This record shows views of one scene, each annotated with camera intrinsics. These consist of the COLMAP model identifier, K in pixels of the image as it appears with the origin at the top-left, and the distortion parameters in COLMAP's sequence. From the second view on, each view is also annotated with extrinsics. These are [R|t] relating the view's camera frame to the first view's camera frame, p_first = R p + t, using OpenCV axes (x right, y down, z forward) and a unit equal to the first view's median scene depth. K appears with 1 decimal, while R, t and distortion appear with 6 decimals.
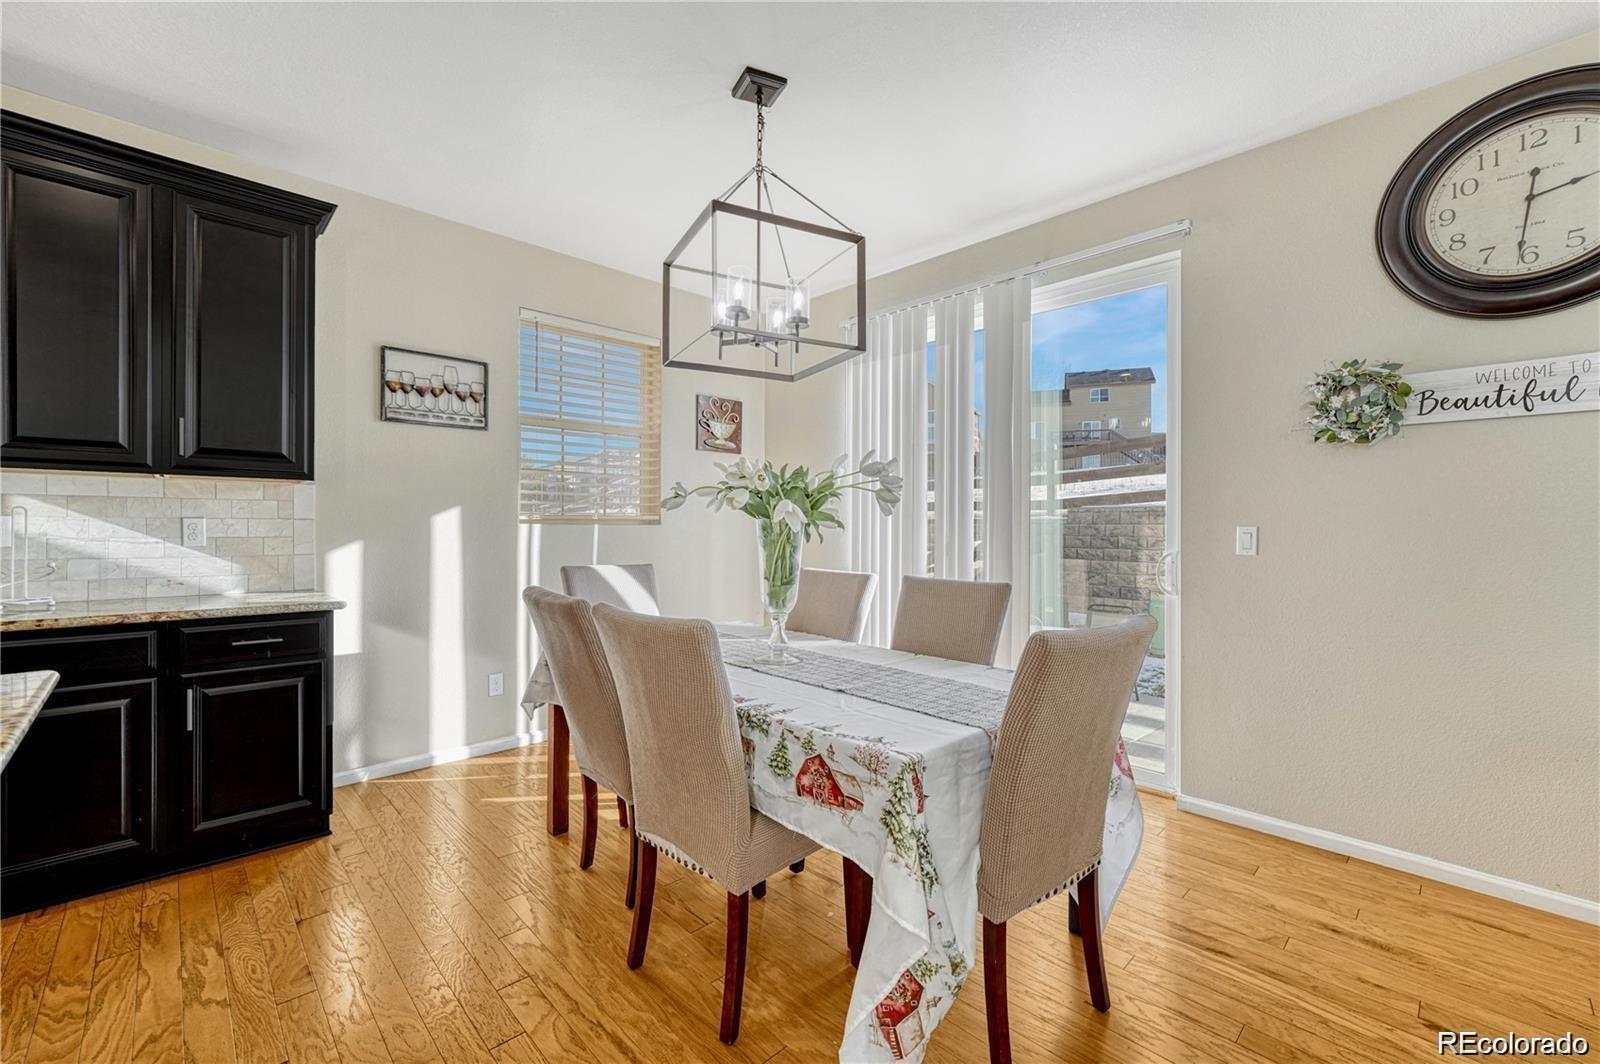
lens RADIAL K [[662.1, 0, 797.0], [0, 662.1, 534.5], [0, 0, 1]] dist [-0.007821, 0.002913]
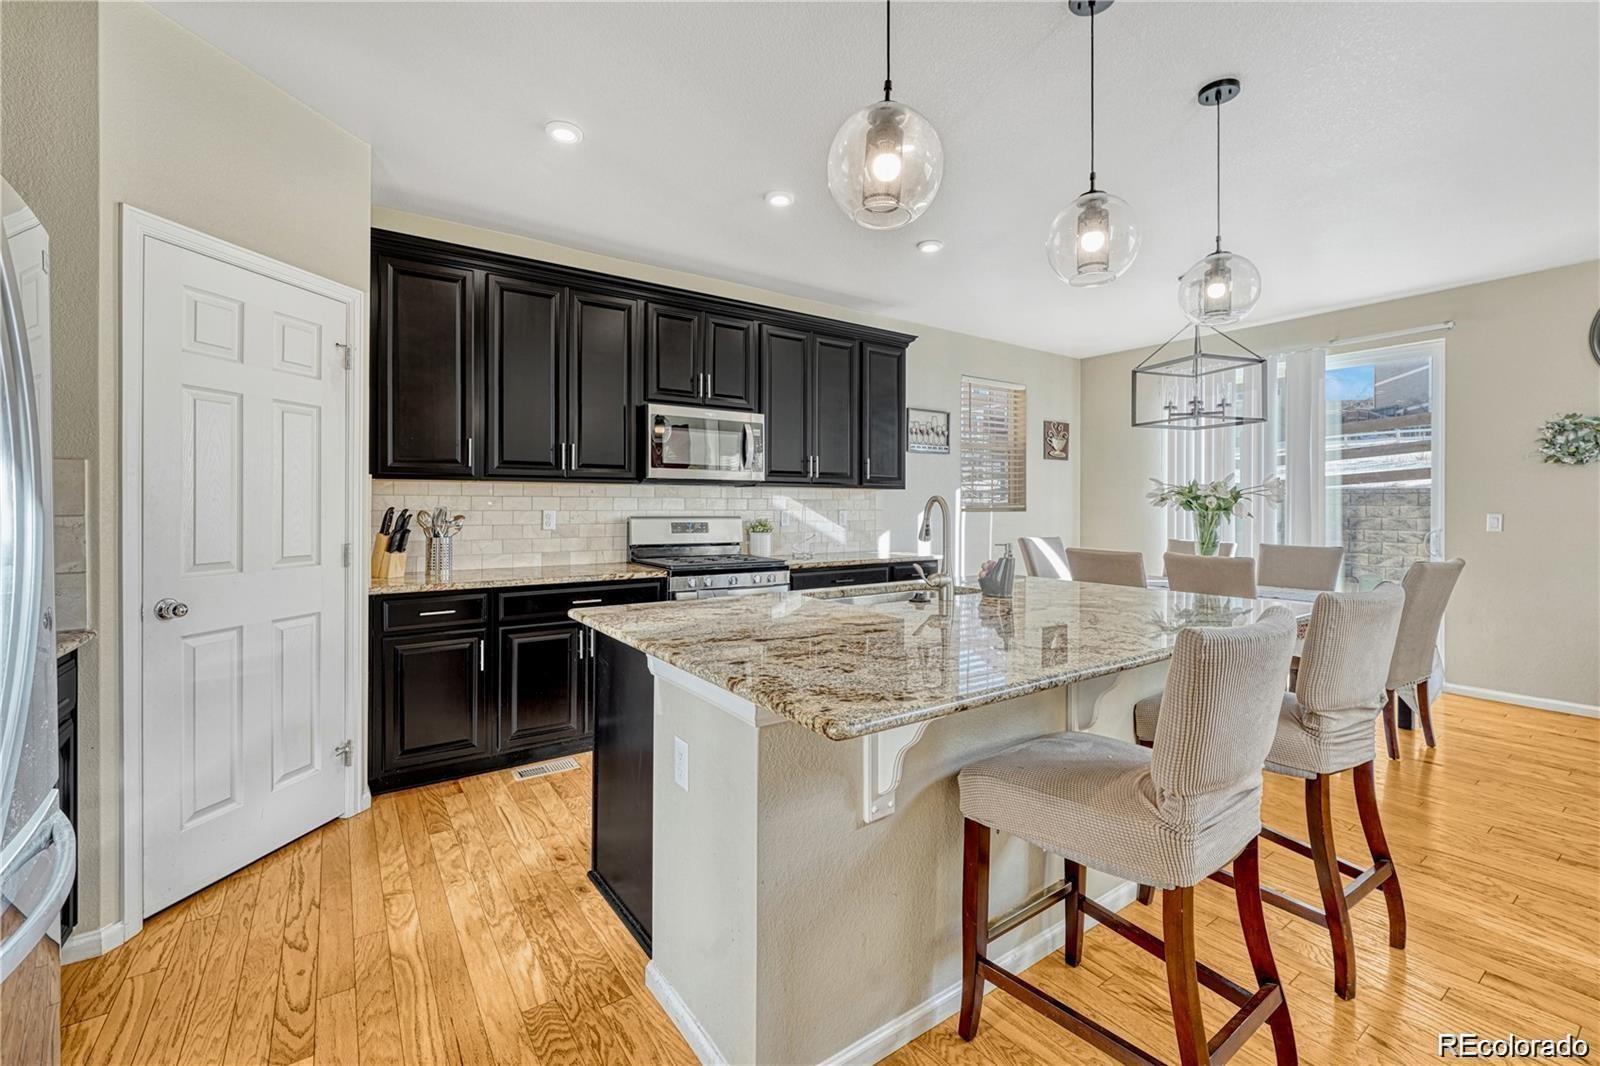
lens RADIAL K [[665.6, 0, 801.1], [0, 665.6, 519.9], [0, 0, 1]] dist [-0.007782, 0.002514]
pose [[0.987042, 0.001204, -0.160456, -0.743557], [0.000412, 0.999950, 0.010033, -0.015980], [0.160460, -0.009969, 0.986992, -0.882984]]
